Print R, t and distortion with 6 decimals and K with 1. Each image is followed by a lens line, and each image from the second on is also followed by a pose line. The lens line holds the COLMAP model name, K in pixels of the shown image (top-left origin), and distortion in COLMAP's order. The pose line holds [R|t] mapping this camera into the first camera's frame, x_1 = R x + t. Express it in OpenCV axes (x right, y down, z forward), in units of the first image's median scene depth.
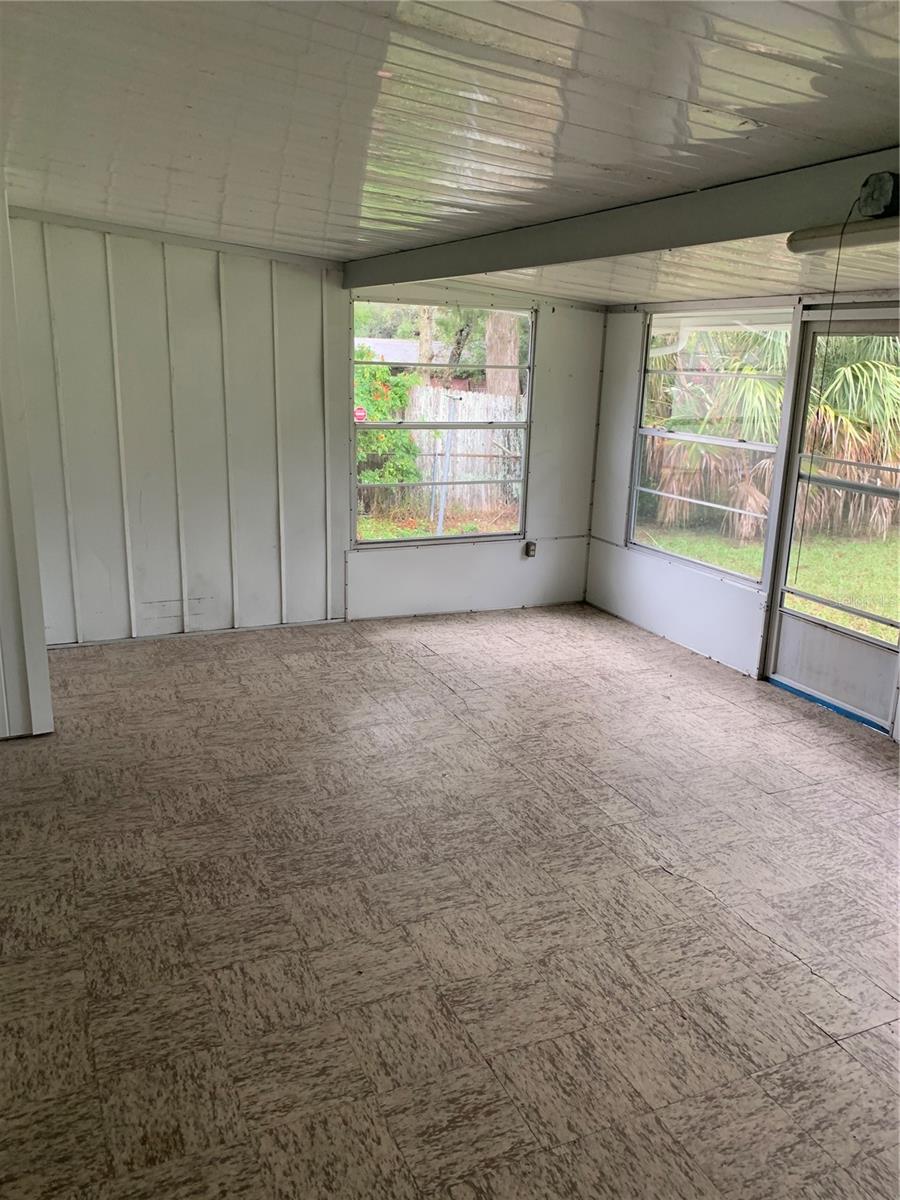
lens RADIAL K [[934.3, 0, 450.4], [0, 934.3, 599.6], [0, 0, 1]] dist [0.032348, -0.040914]
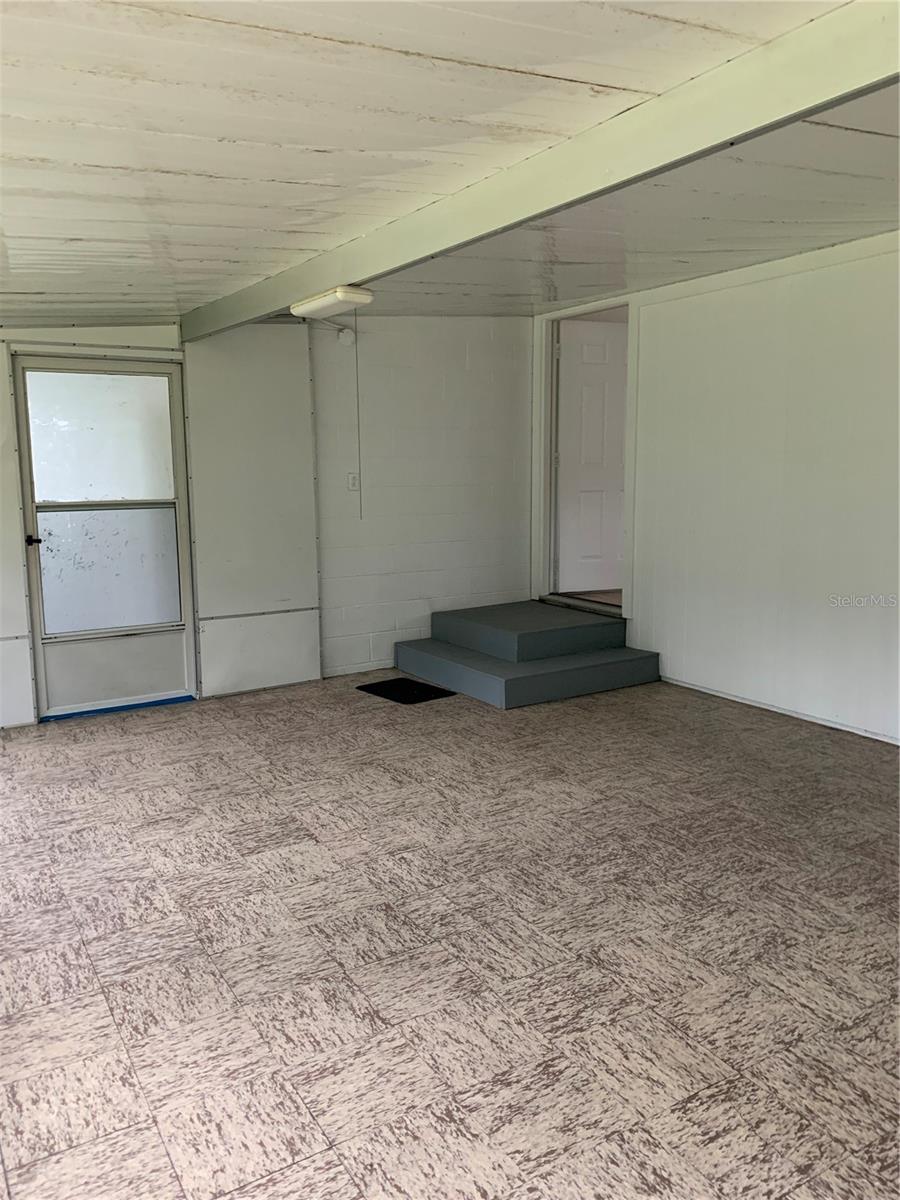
lens RADIAL K [[934.3, 0, 451.5], [0, 934.3, 600.4], [0, 0, 1]] dist [0.032348, -0.040914]
pose [[-0.994379, -0.010925, -0.105315, 0.268779], [-0.051646, 0.918354, 0.392376, -0.362469], [0.092430, 0.395609, -0.913756, 1.764968]]
